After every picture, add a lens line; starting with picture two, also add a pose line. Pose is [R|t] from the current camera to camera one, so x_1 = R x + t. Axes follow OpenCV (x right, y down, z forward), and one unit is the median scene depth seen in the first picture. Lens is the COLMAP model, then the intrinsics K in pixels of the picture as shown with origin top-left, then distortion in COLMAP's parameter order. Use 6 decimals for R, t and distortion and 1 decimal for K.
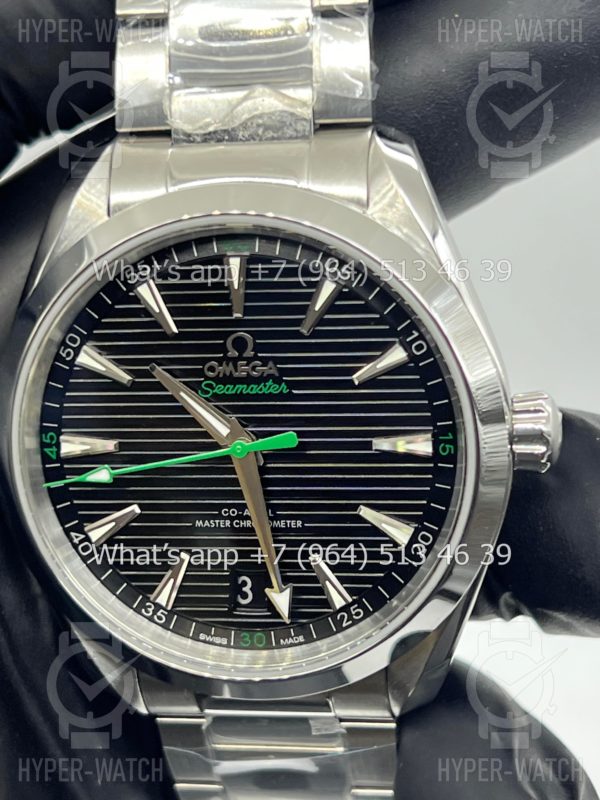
lens RADIAL K [[1936.9, 0, 300.0], [0, 1936.9, 400.0], [0, 0, 1]] dist [0.260424, -0.631181]
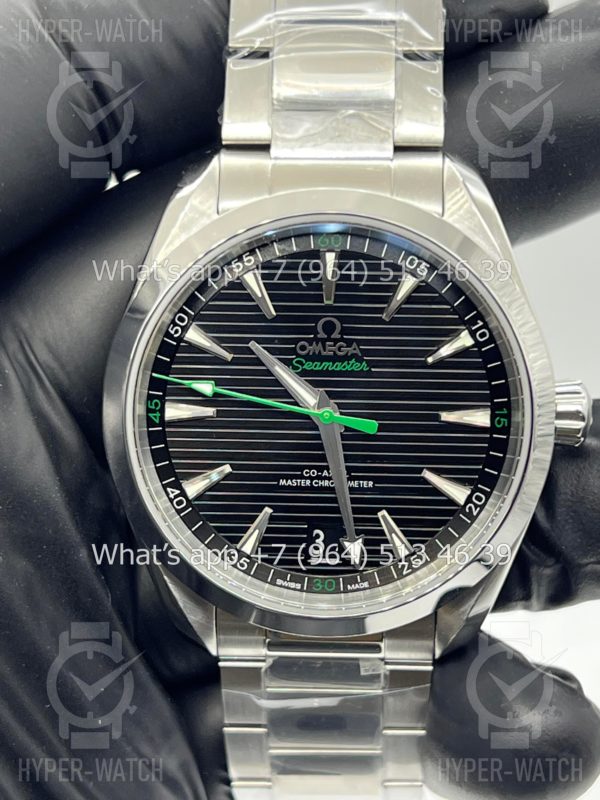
lens RADIAL K [[1936.9, 0, 300.0], [0, 1936.9, 400.0], [0, 0, 1]] dist [0.260424, -0.631181]
pose [[0.987491, 0.040068, 0.152497, -0.222692], [-0.029043, 0.996846, -0.073852, 0.100916], [-0.154975, 0.068499, 0.985541, -0.147485]]
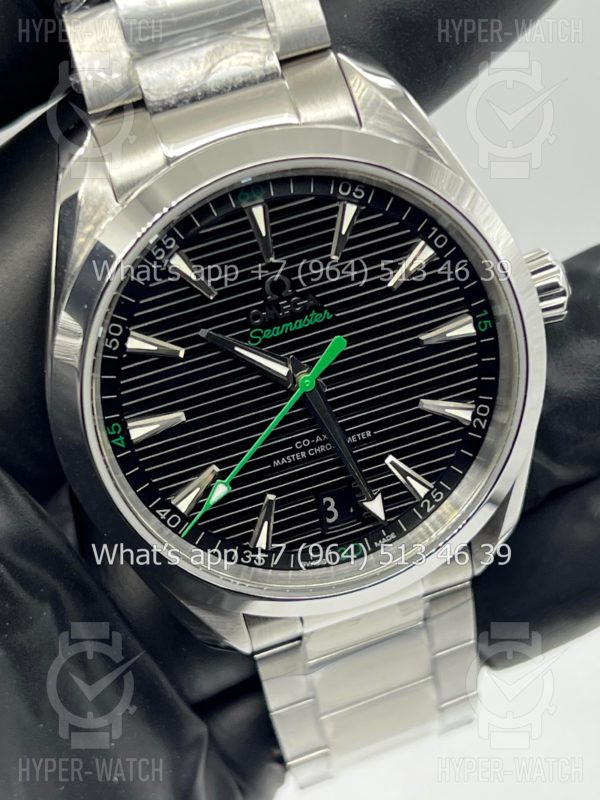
lens RADIAL K [[1936.9, 0, 300.0], [0, 1936.9, 400.0], [0, 0, 1]] dist [0.260424, -0.631181]
pose [[0.906853, -0.301322, 0.294655, -0.340958], [0.278780, 0.953226, 0.116800, -0.087776], [-0.316067, -0.023777, 0.948439, 0.008757]]
